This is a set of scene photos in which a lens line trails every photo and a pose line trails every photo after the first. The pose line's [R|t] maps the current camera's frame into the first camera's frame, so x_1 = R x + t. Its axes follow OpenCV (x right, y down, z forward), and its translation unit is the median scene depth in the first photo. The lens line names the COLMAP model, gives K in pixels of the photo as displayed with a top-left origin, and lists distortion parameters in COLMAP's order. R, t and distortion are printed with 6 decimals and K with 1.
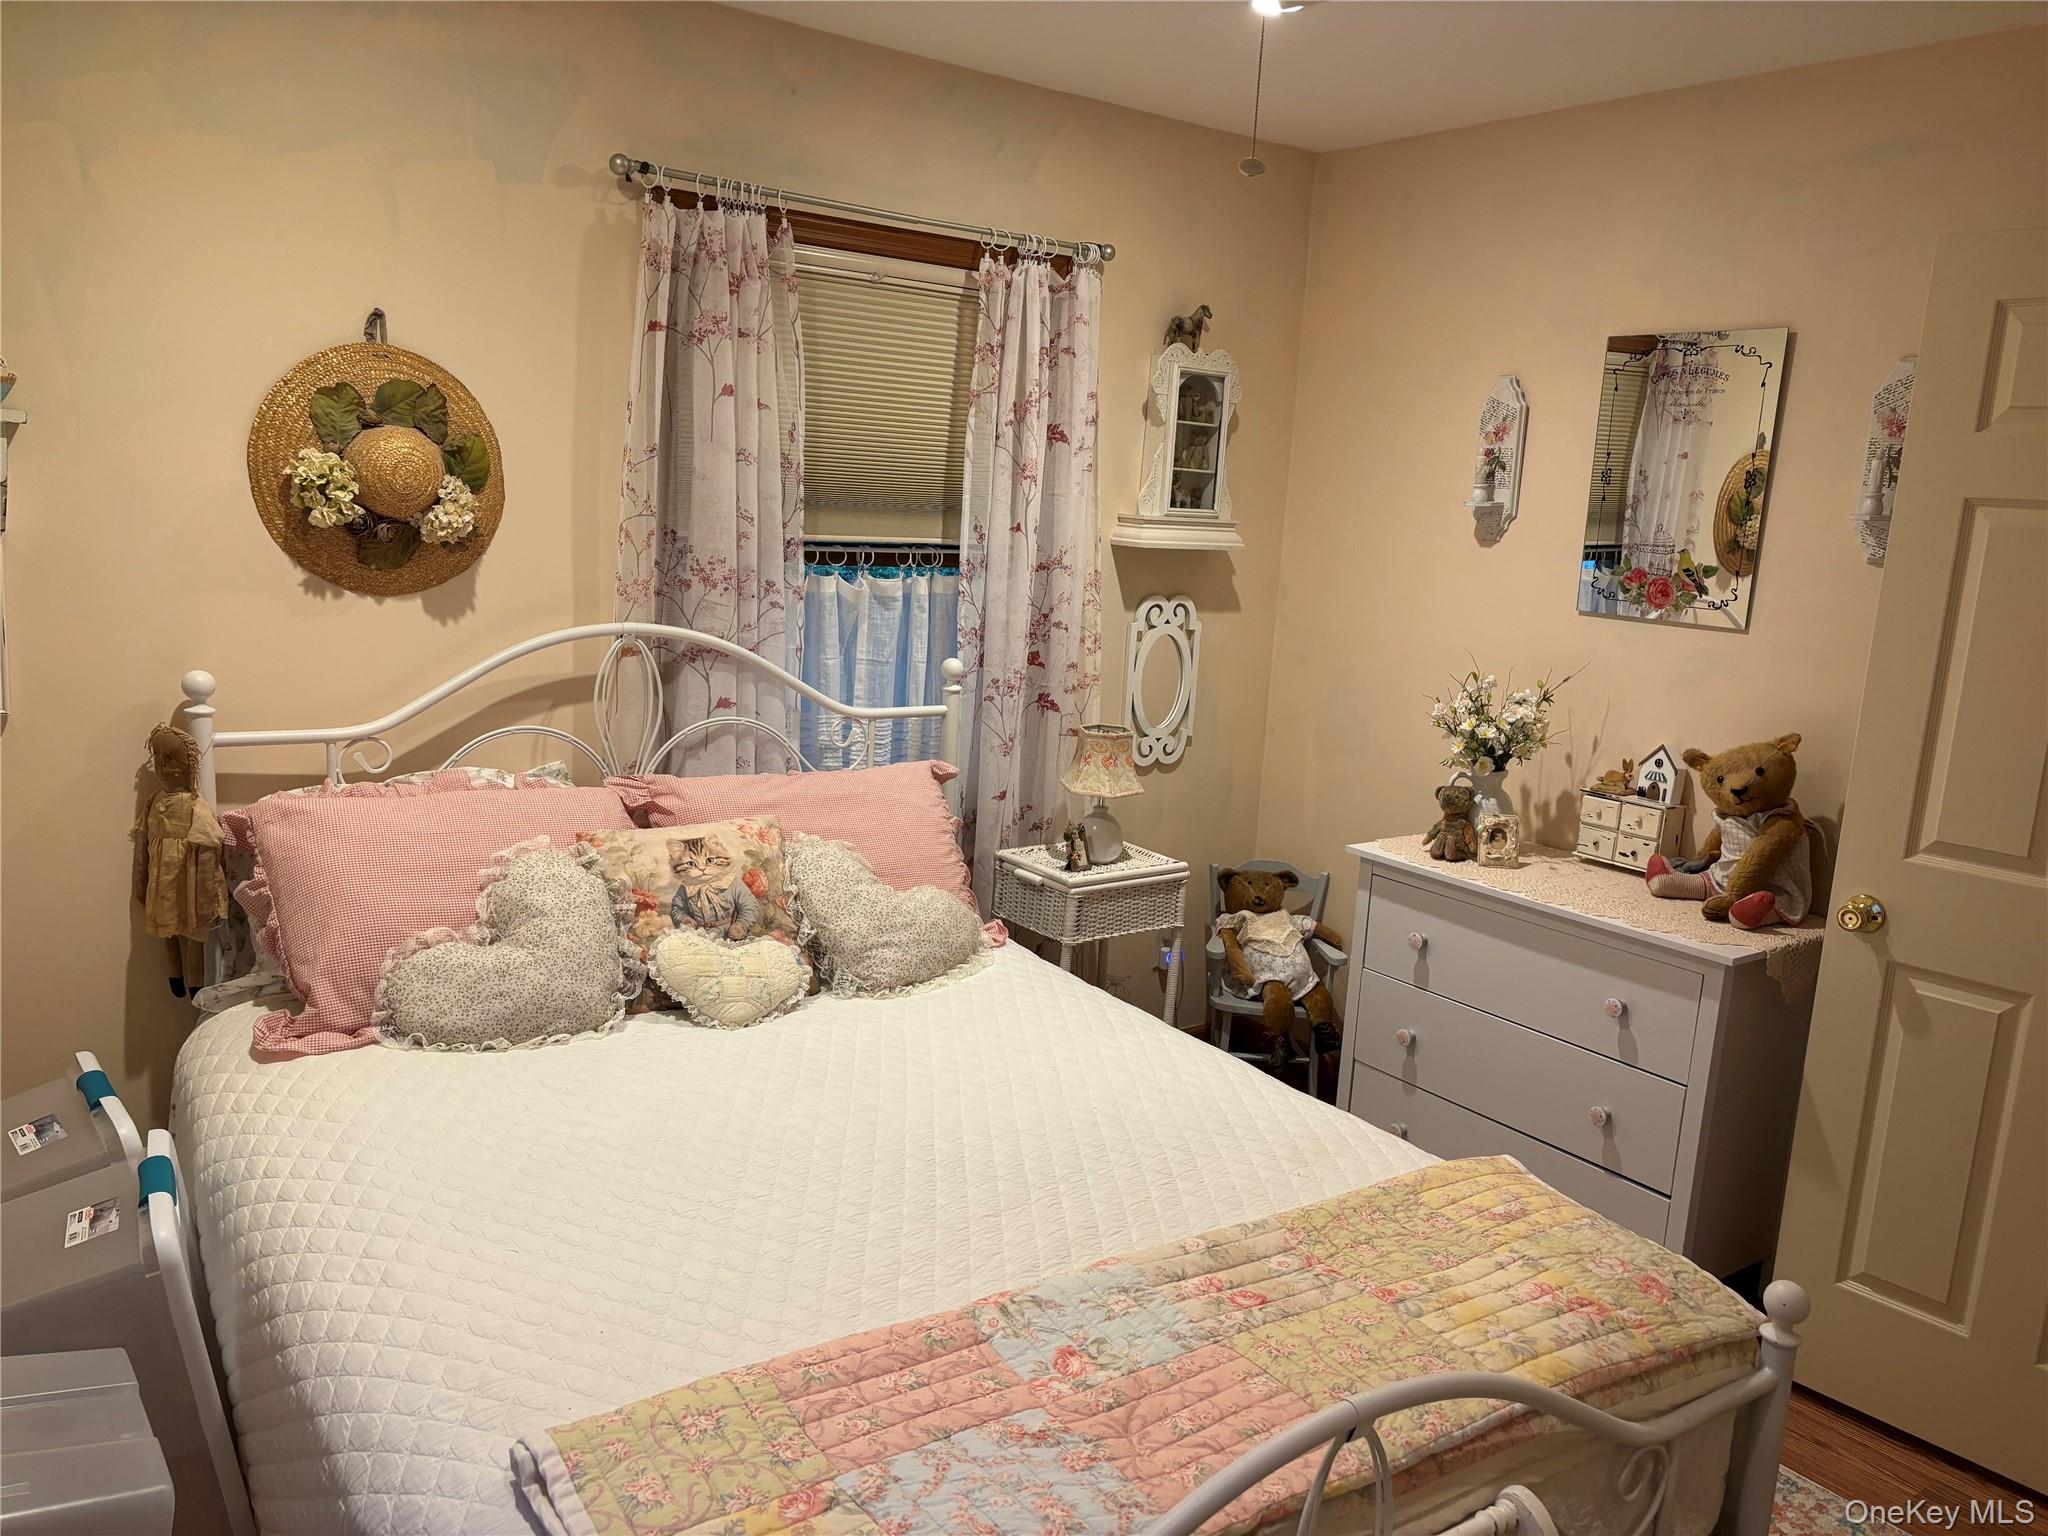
lens RADIAL K [[1541.3, 0, 1030.4], [0, 1541.3, 779.6], [0, 0, 1]] dist [0.054577, -0.056573]
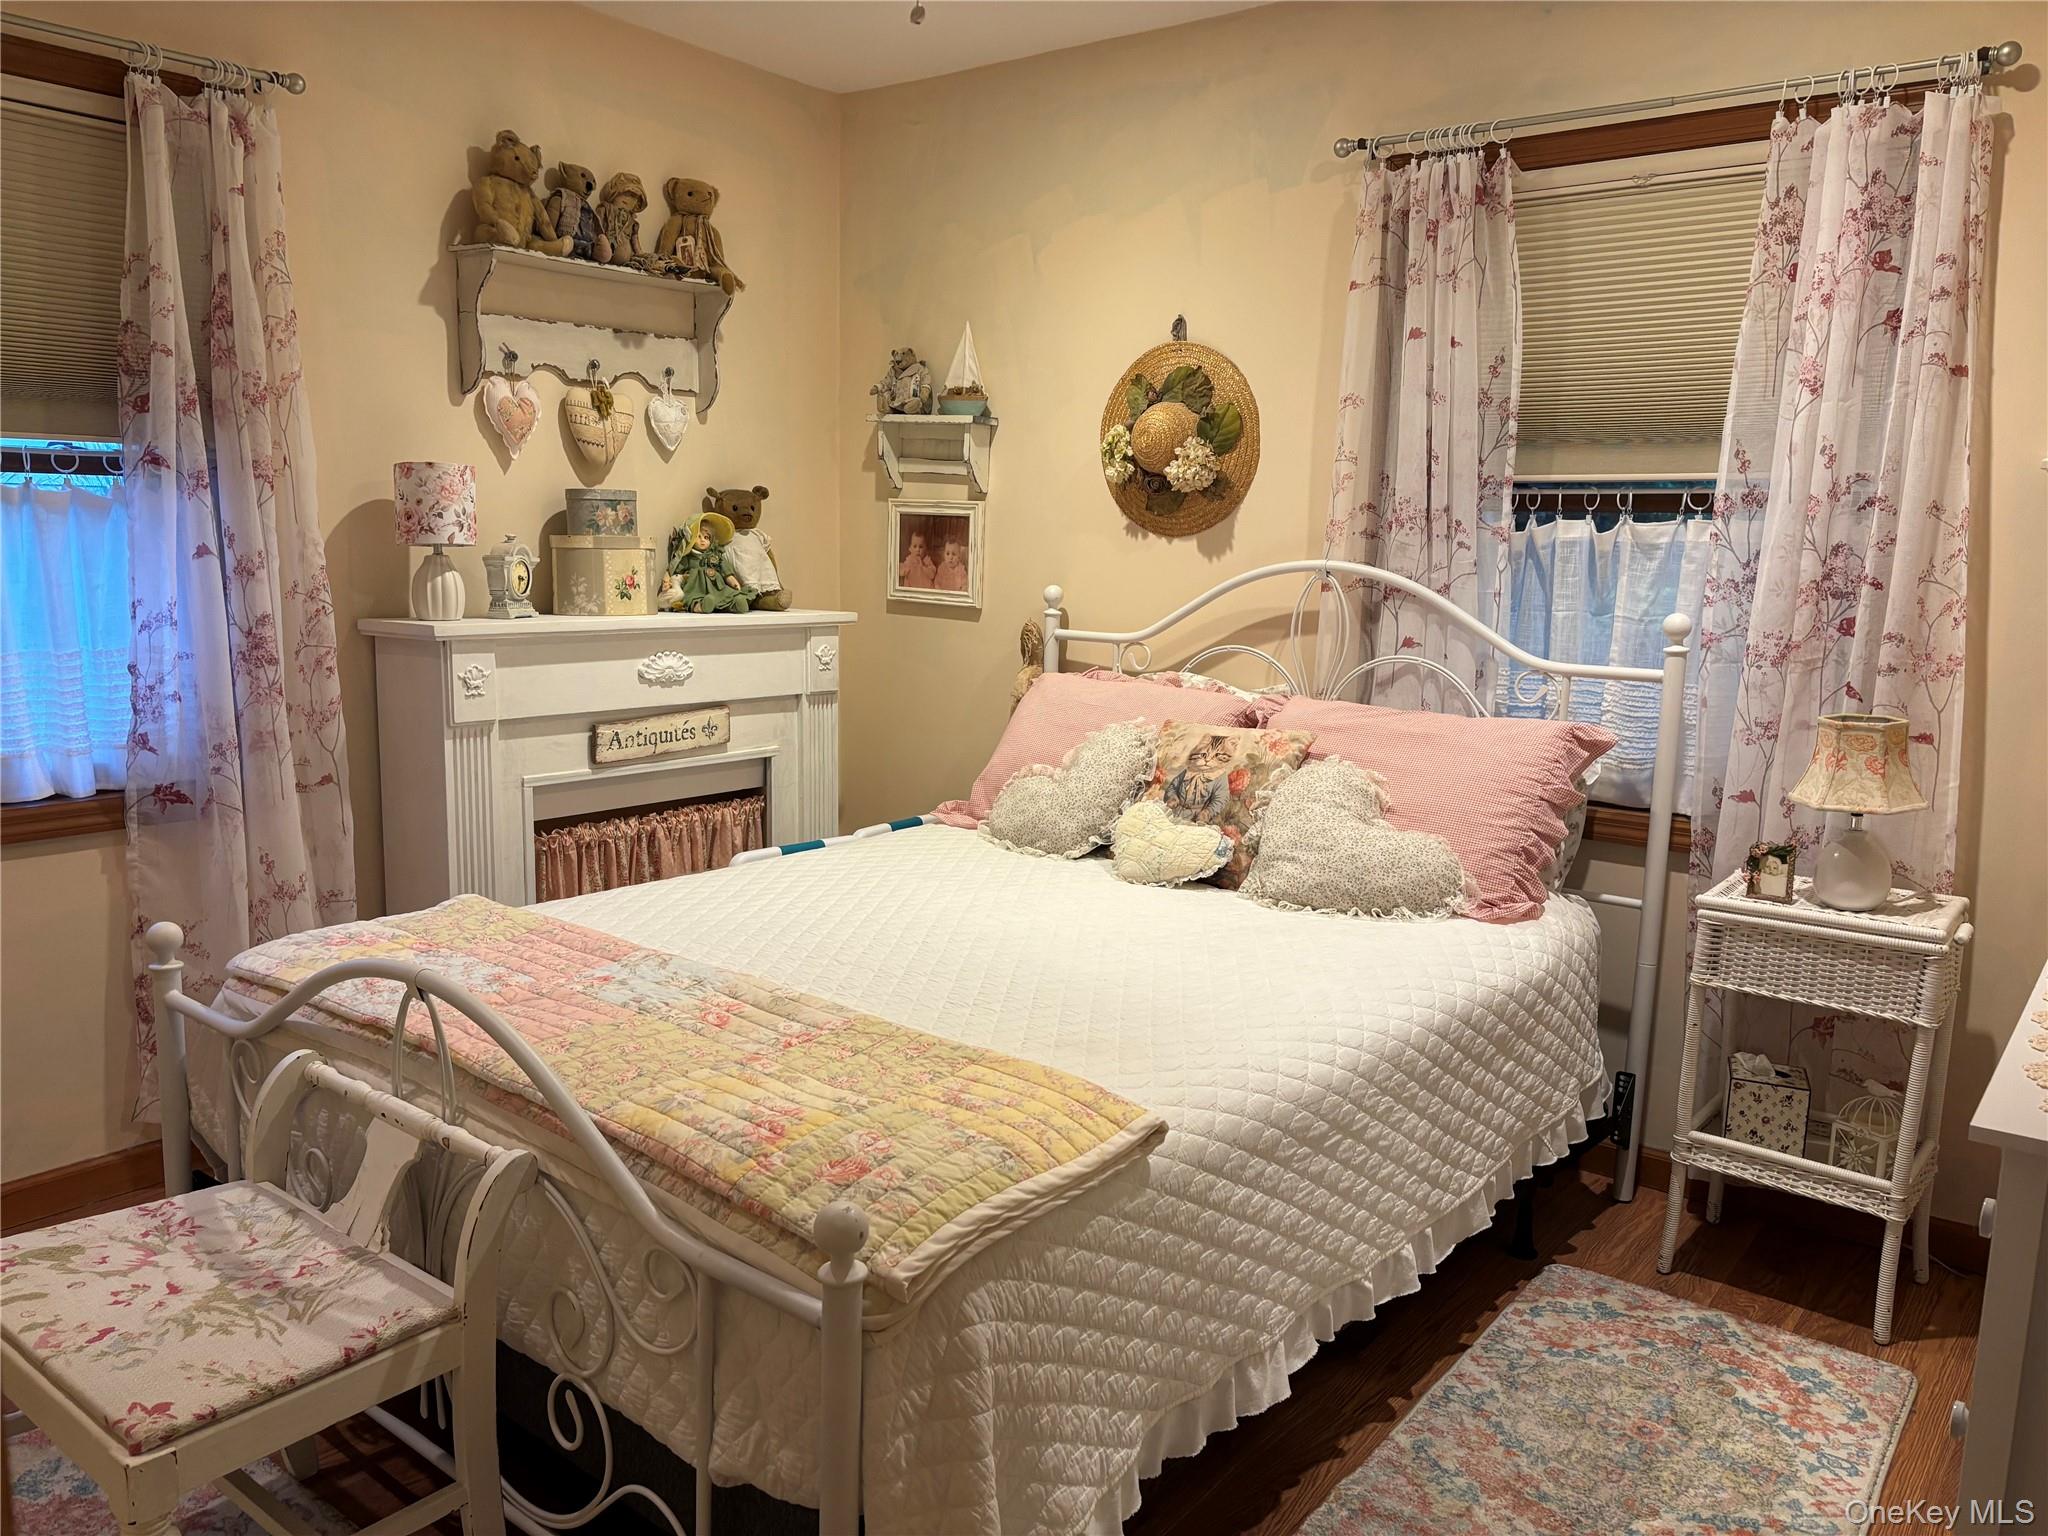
lens RADIAL K [[1541.3, 0, 1023.6], [0, 1541.3, 776.6], [0, 0, 1]] dist [0.054577, -0.056573]
pose [[0.271628, 0.098925, -0.957305, 0.747523], [-0.188271, 0.980946, 0.047947, 0.037222], [0.943807, 0.167209, 0.285077, 0.506204]]
